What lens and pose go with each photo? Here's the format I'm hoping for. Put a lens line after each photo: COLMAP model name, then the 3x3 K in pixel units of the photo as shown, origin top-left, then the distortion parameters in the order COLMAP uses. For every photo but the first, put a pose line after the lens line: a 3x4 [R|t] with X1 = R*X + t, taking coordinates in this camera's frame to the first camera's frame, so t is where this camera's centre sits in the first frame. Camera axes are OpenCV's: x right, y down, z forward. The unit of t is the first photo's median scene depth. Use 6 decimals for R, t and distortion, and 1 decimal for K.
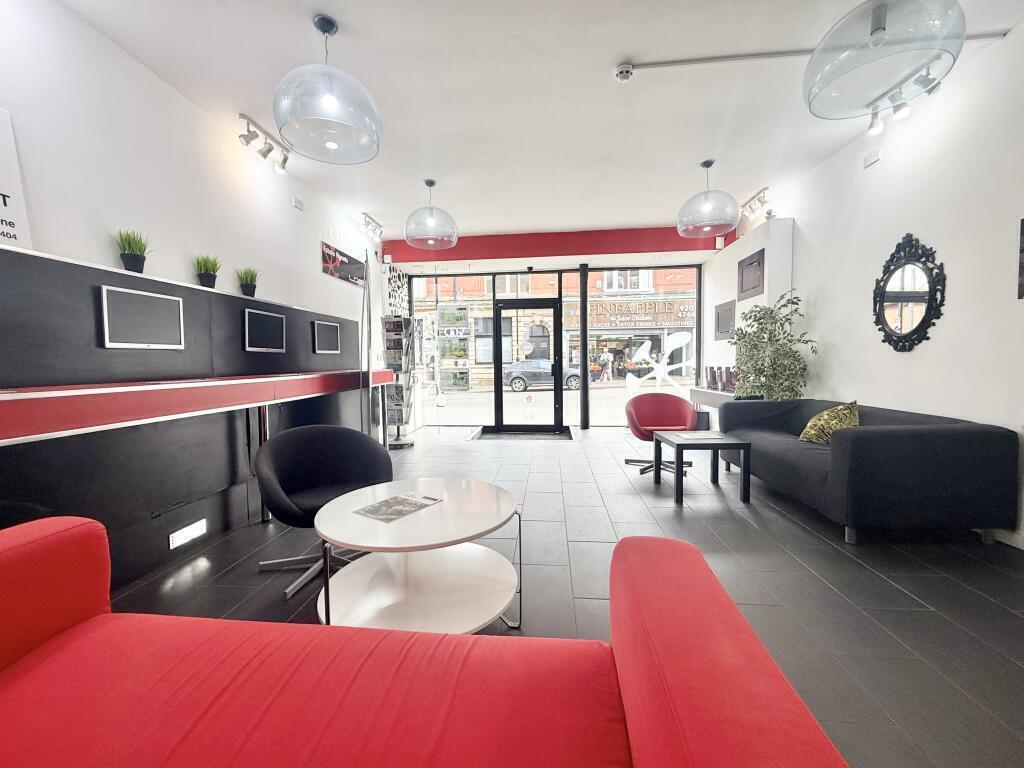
lens RADIAL K [[408.9, 0, 512.5], [0, 408.9, 390.4], [0, 0, 1]] dist [0.000246, 0.000120]
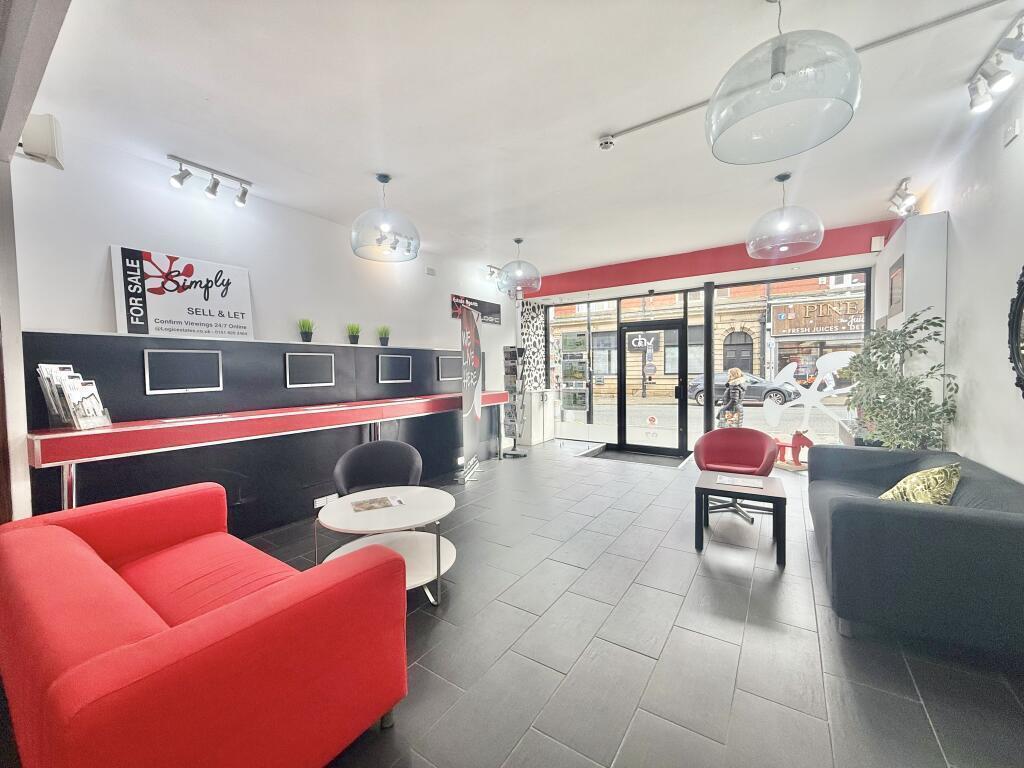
lens RADIAL K [[408.9, 0, 531.1], [0, 408.9, 389.5], [0, 0, 1]] dist [0.000246, 0.000120]
pose [[0.882184, 0.027984, -0.470072, 0.315572], [-0.033522, 0.999432, -0.003413, -0.052281], [0.469710, 0.018769, 0.882621, -0.026360]]
